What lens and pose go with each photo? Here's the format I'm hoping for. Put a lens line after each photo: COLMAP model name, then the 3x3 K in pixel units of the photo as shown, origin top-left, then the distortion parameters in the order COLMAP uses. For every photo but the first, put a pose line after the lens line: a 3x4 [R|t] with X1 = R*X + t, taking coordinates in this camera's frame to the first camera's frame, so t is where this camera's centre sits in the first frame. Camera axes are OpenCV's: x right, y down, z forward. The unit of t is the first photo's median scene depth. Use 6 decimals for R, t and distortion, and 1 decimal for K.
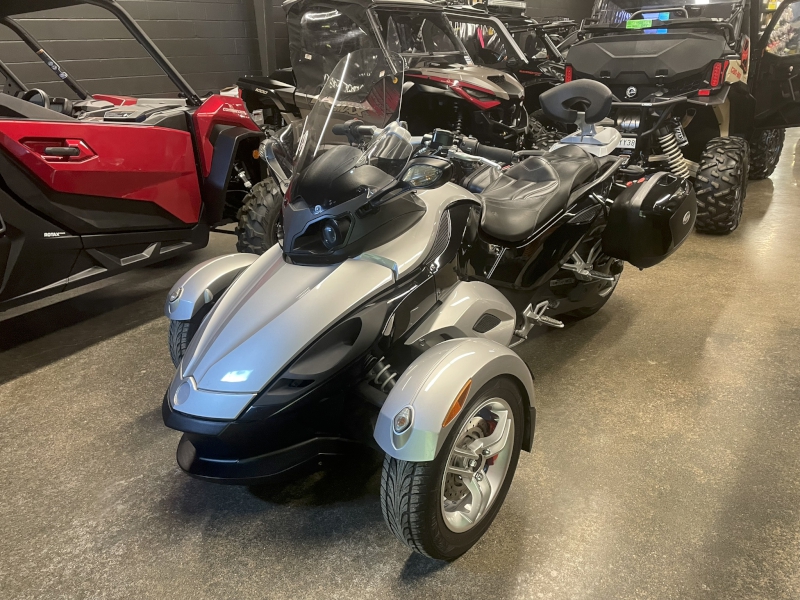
lens RADIAL K [[618.1, 0, 399.7], [0, 618.1, 298.3], [0, 0, 1]] dist [0.060877, -0.051433]
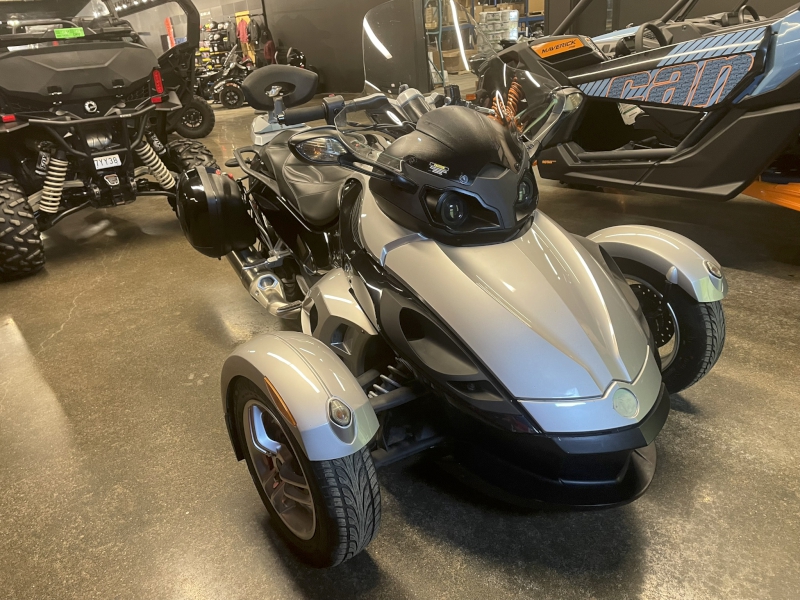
lens RADIAL K [[618.1, 0, 397.4], [0, 618.1, 301.5], [0, 0, 1]] dist [0.060877, -0.051433]
pose [[0.222409, -0.361938, 0.905282, -0.451642], [0.427104, 0.870868, 0.243249, -0.118013], [-0.876422, 0.332549, 0.348274, 0.395839]]
